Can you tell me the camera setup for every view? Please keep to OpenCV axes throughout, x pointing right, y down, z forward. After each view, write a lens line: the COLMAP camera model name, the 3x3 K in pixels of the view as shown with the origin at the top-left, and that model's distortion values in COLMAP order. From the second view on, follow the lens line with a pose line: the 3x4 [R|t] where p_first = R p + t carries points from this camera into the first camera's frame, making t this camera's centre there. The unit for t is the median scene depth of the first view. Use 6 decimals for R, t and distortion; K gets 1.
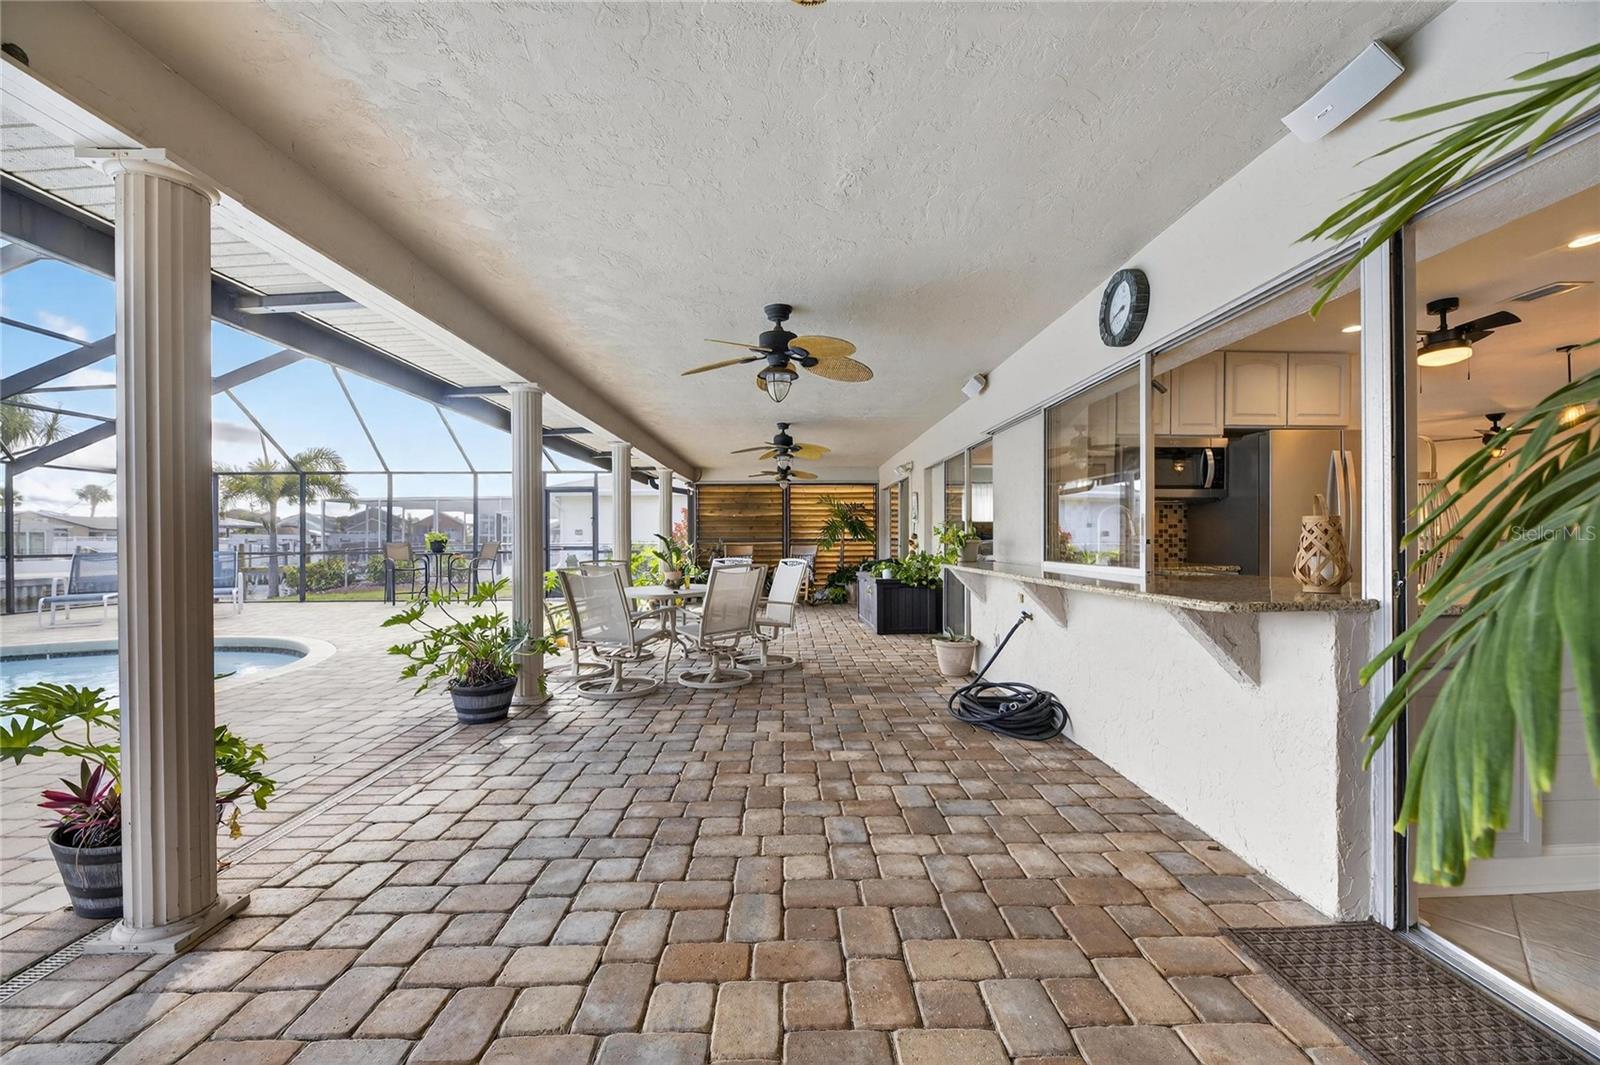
lens RADIAL K [[639.6, 0, 803.6], [0, 639.6, 540.2], [0, 0, 1]] dist [-0.003339, -0.000794]
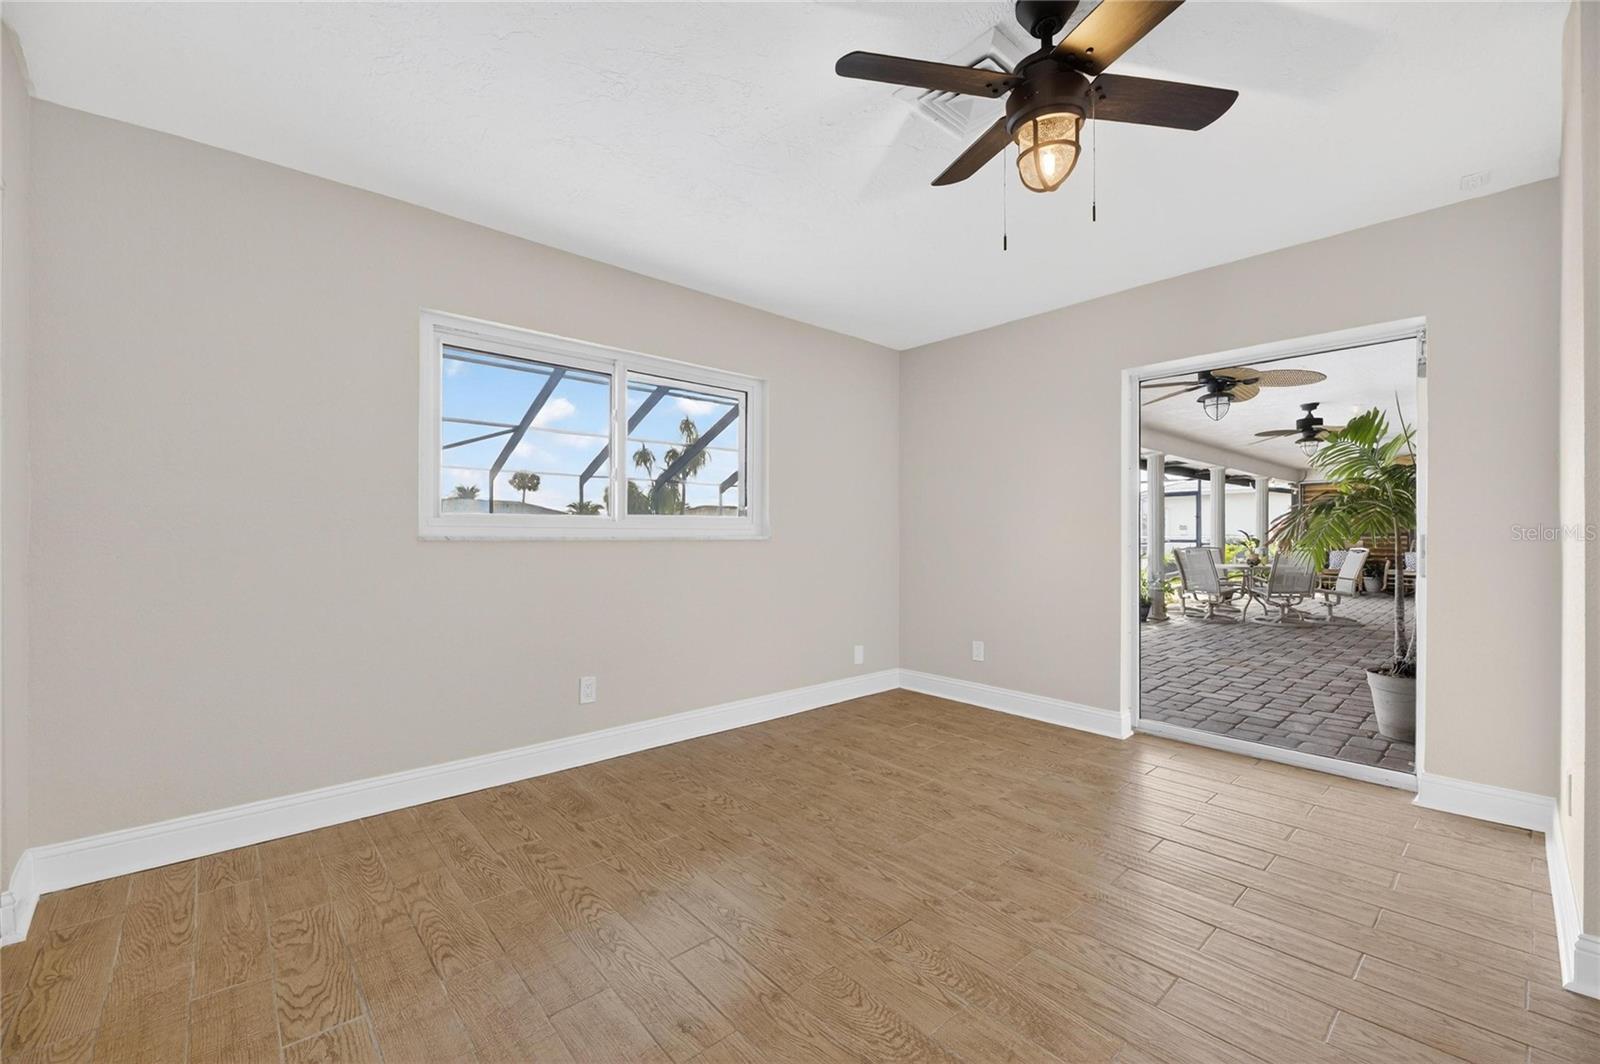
lens RADIAL K [[639.6, 0, 803.6], [0, 639.6, 539.7], [0, 0, 1]] dist [-0.003339, -0.000794]
pose [[0.642823, 0.010971, -0.765936, 0.280358], [-0.005633, 0.999938, 0.009596, 0.005986], [0.765994, -0.001854, 0.642845, -0.820509]]
